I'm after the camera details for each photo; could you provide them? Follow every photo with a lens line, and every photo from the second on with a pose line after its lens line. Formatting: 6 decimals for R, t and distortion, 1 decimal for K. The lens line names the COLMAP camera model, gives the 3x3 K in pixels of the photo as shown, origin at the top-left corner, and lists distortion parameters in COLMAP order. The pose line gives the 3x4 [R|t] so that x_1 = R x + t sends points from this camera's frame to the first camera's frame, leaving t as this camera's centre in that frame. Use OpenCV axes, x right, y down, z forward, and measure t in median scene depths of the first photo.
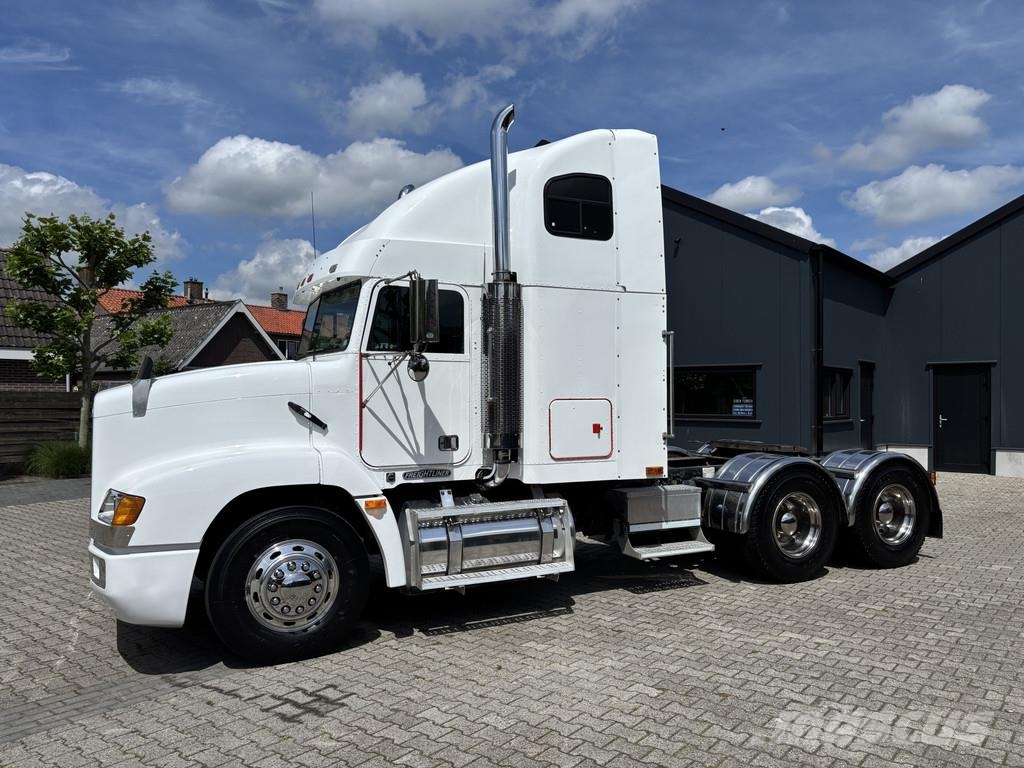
lens RADIAL K [[772.2, 0, 519.1], [0, 772.2, 388.0], [0, 0, 1]] dist [0.056678, -0.058861]
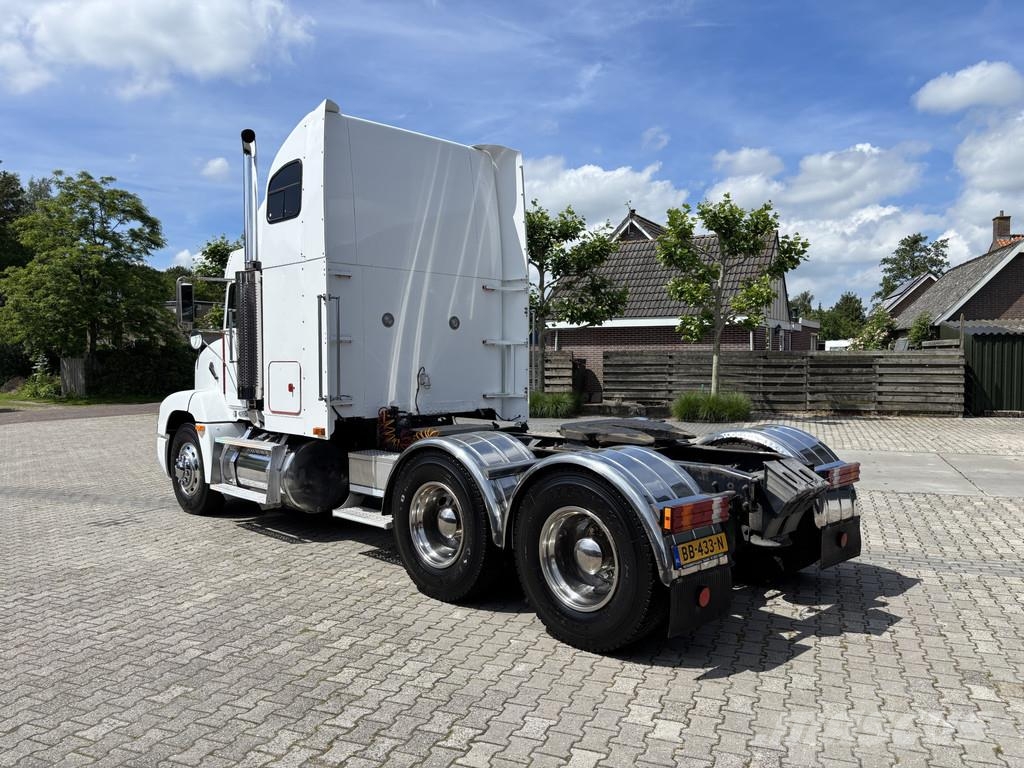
lens RADIAL K [[772.2, 0, 512.0], [0, 772.2, 382.0], [0, 0, 1]] dist [0.056678, -0.058861]
pose [[0.290329, 0.032238, -0.956384, 1.367062], [0.015841, 0.999133, 0.038488, 0.005669], [0.956796, -0.026324, 0.289567, 1.046651]]
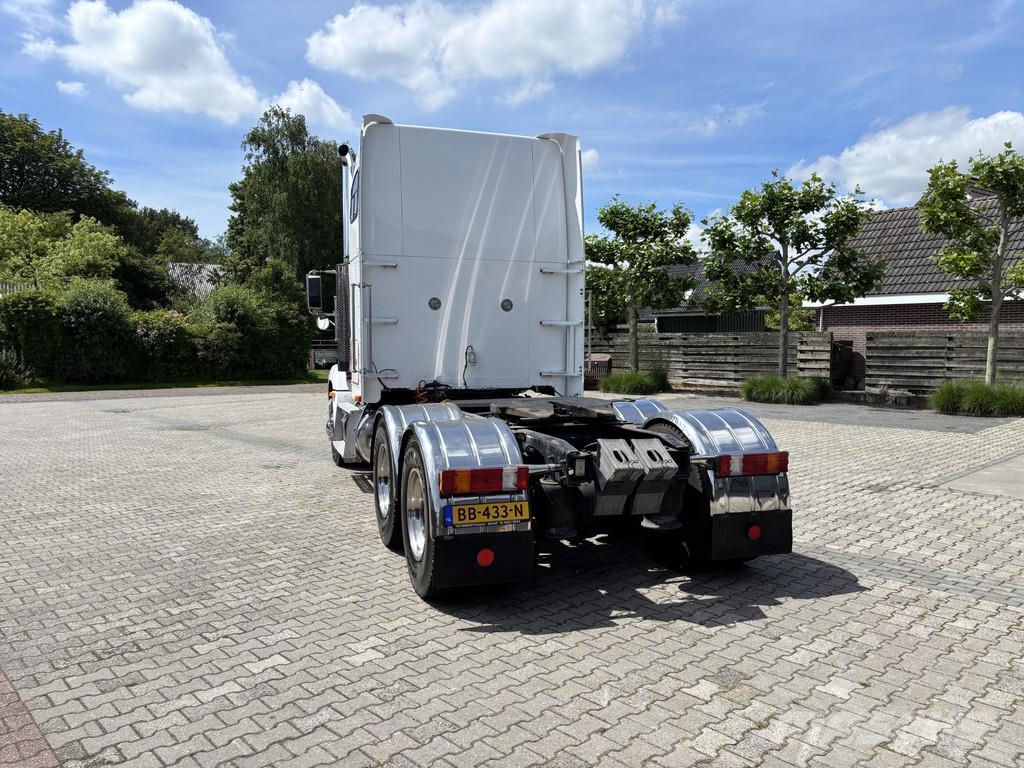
lens RADIAL K [[772.2, 0, 515.7], [0, 772.2, 385.9], [0, 0, 1]] dist [0.056678, -0.058861]
pose [[-0.149572, 0.061261, -0.986851, 1.487772], [0.013191, 0.998114, 0.059961, 0.017801], [0.988663, -0.004049, -0.150097, 1.578322]]
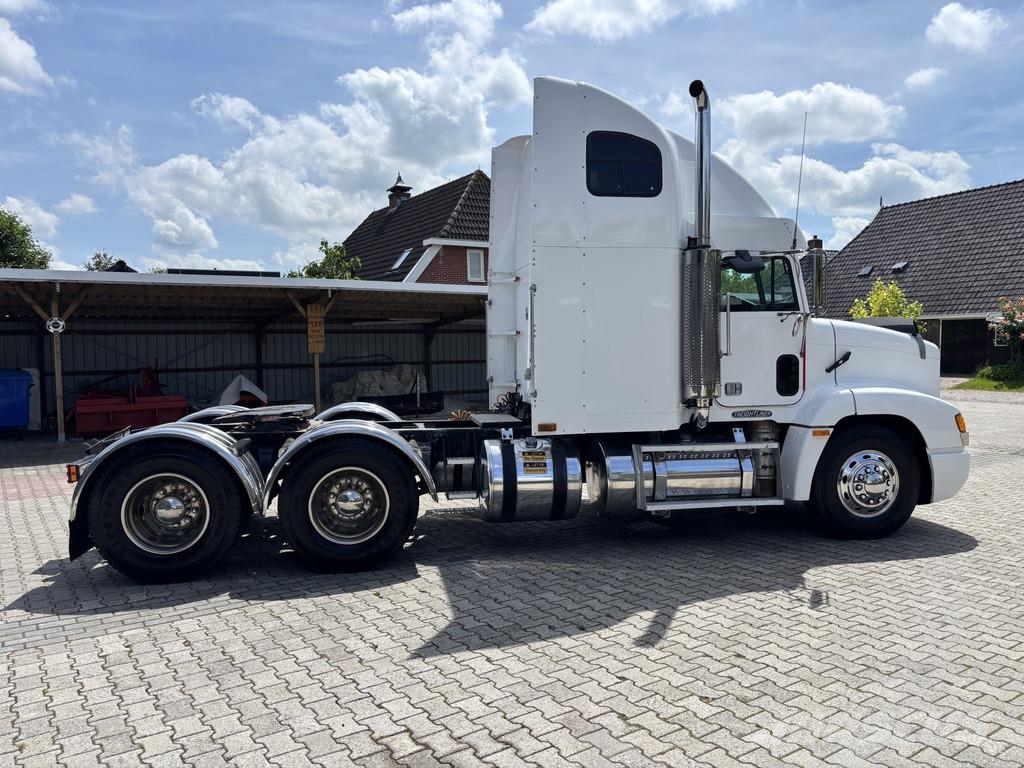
lens RADIAL K [[772.2, 0, 517.8], [0, 772.2, 398.7], [0, 0, 1]] dist [0.056678, -0.058861]
pose [[-0.956709, -0.008609, 0.290918, -0.275071], [0.009848, 0.998033, 0.061918, 0.016016], [-0.290879, 0.062102, -0.954742, 2.519319]]
